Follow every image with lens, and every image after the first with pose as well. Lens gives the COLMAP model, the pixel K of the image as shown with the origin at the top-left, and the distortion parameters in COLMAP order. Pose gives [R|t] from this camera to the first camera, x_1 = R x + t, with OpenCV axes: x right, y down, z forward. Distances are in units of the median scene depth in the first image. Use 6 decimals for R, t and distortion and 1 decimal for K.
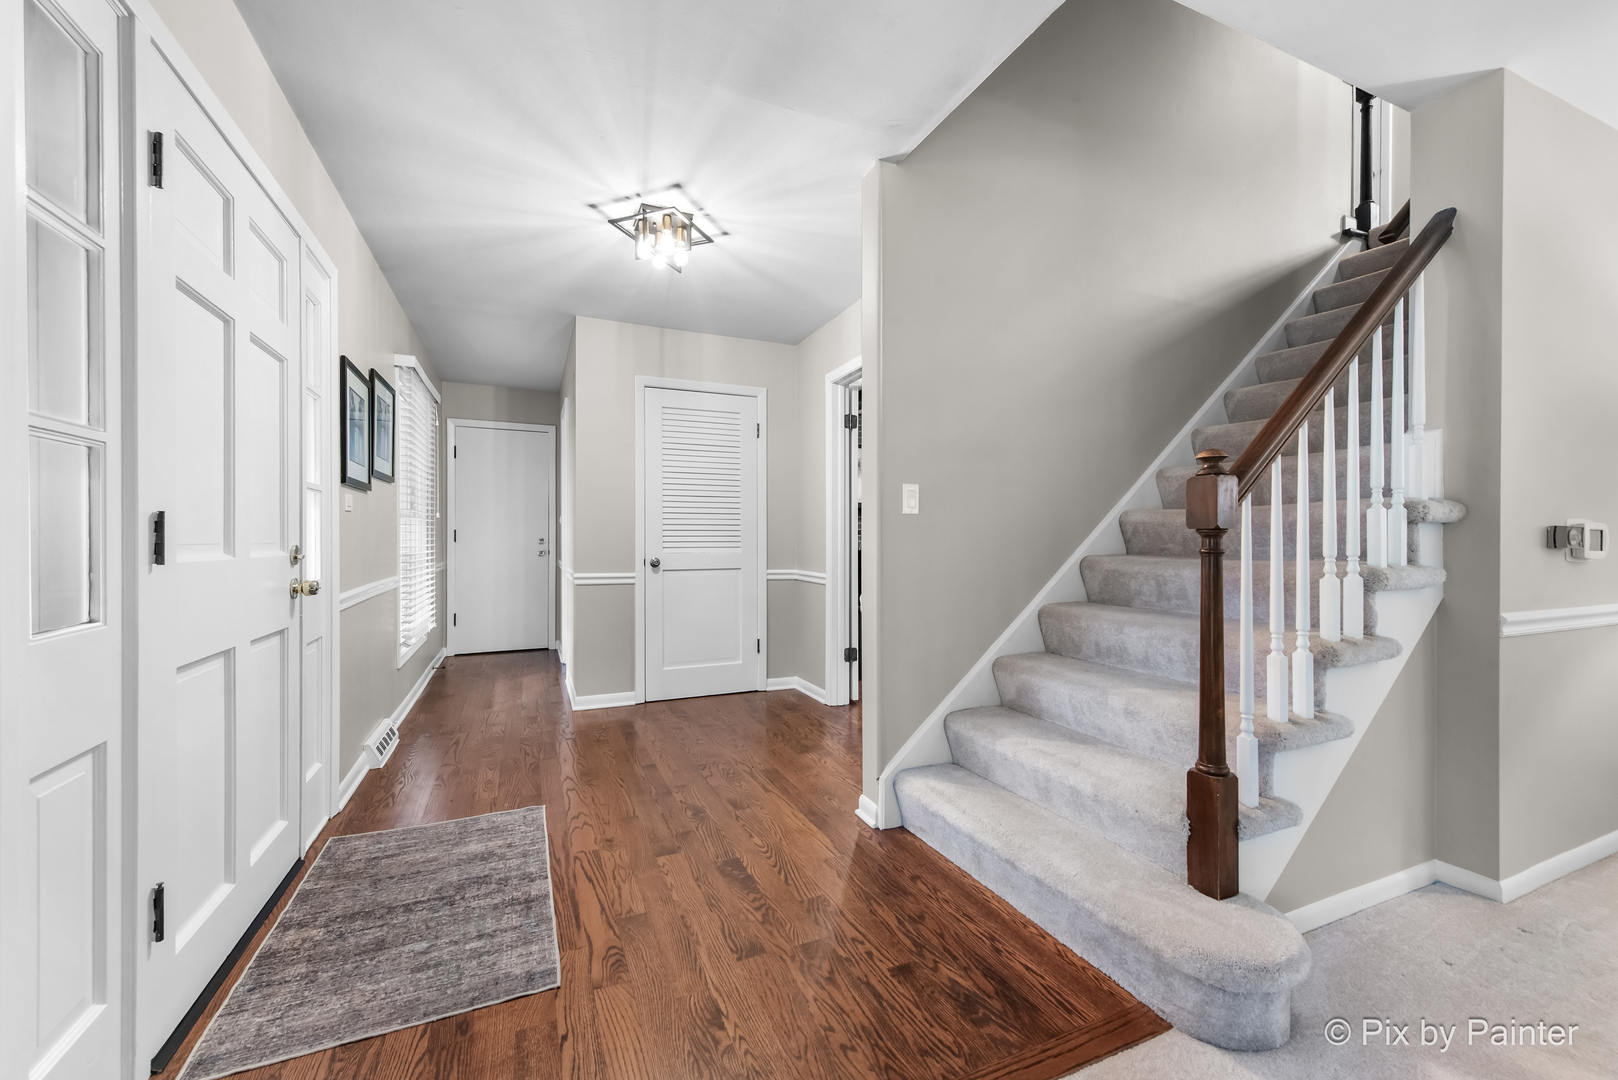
lens RADIAL K [[648.7, 0, 809.0], [0, 648.7, 540.0], [0, 0, 1]] dist [-0.001060, -0.000263]
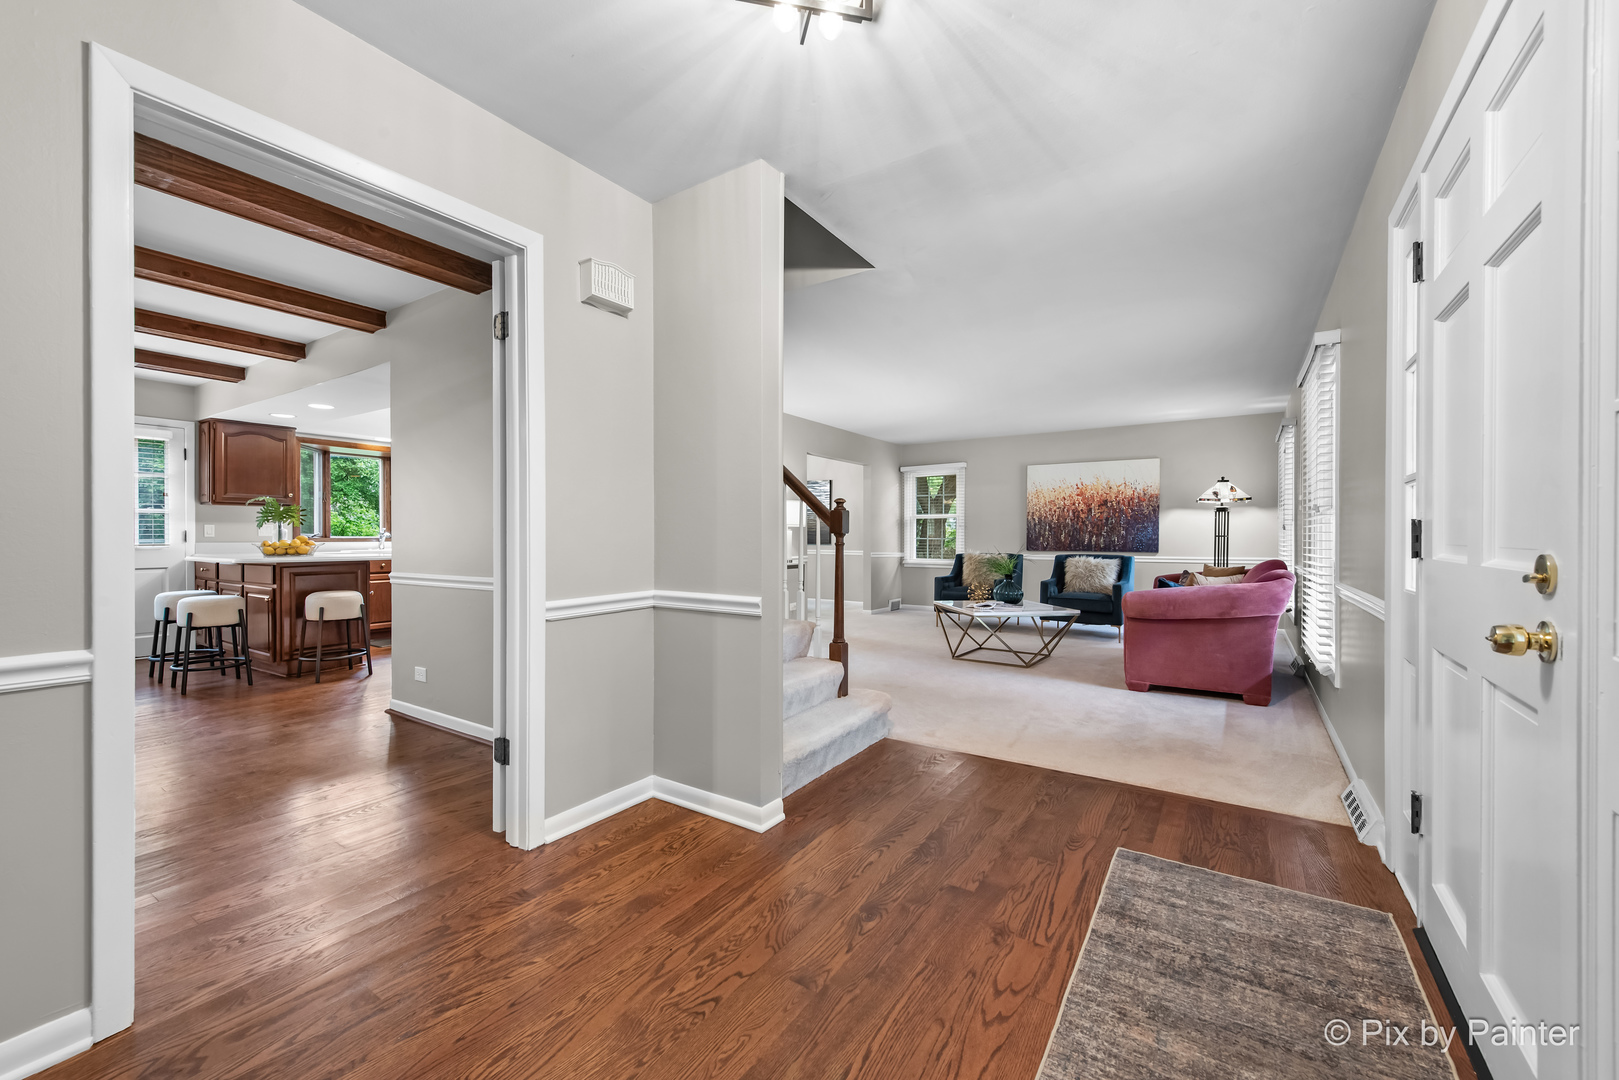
lens RADIAL K [[638.2, 0, 809.5], [0, 638.2, 540.0], [0, 0, 1]] dist [0.000521, 0.000029]
pose [[-0.539023, -0.007252, 0.842260, -0.946876], [0.003627, 0.999934, 0.010931, -0.016146], [-0.842283, 0.008947, -0.538961, 1.834649]]
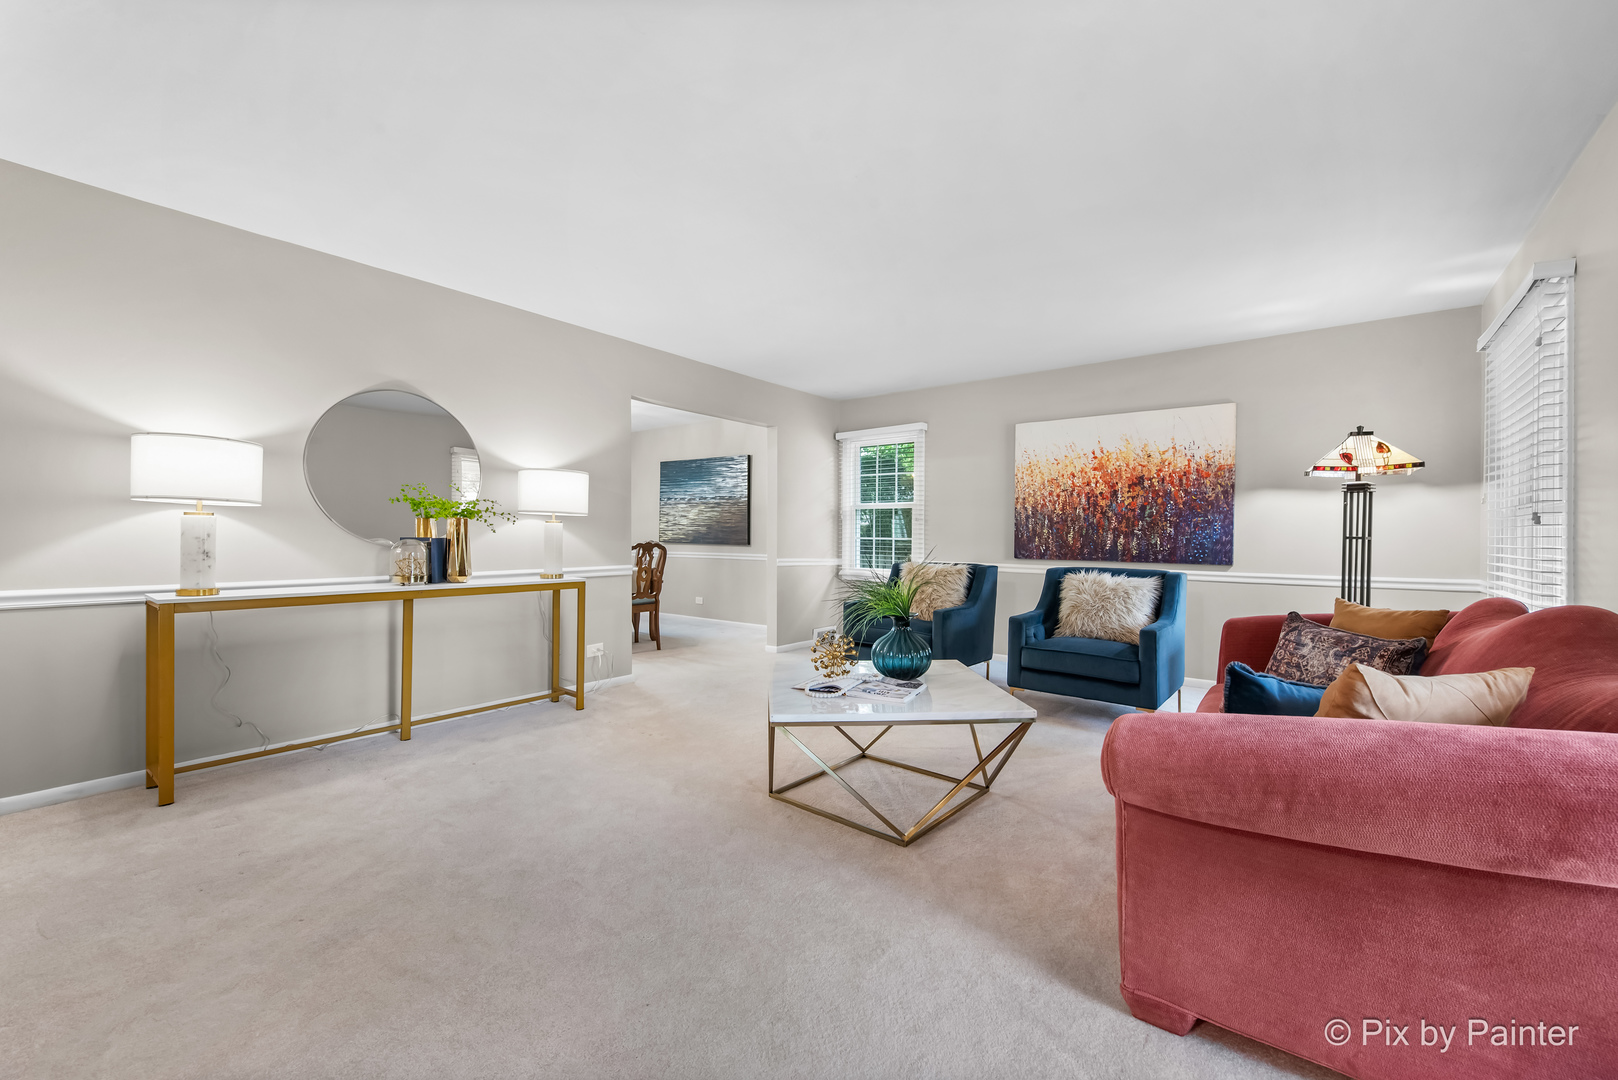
lens RADIAL K [[648.7, 0, 809.0], [0, 648.7, 540.0], [0, 0, 1]] dist [-0.001060, -0.000263]
pose [[-0.470668, -0.013130, 0.882213, -0.654345], [-0.003190, 0.999908, 0.013180, -0.012113], [-0.882305, 0.003390, -0.470666, 1.299127]]
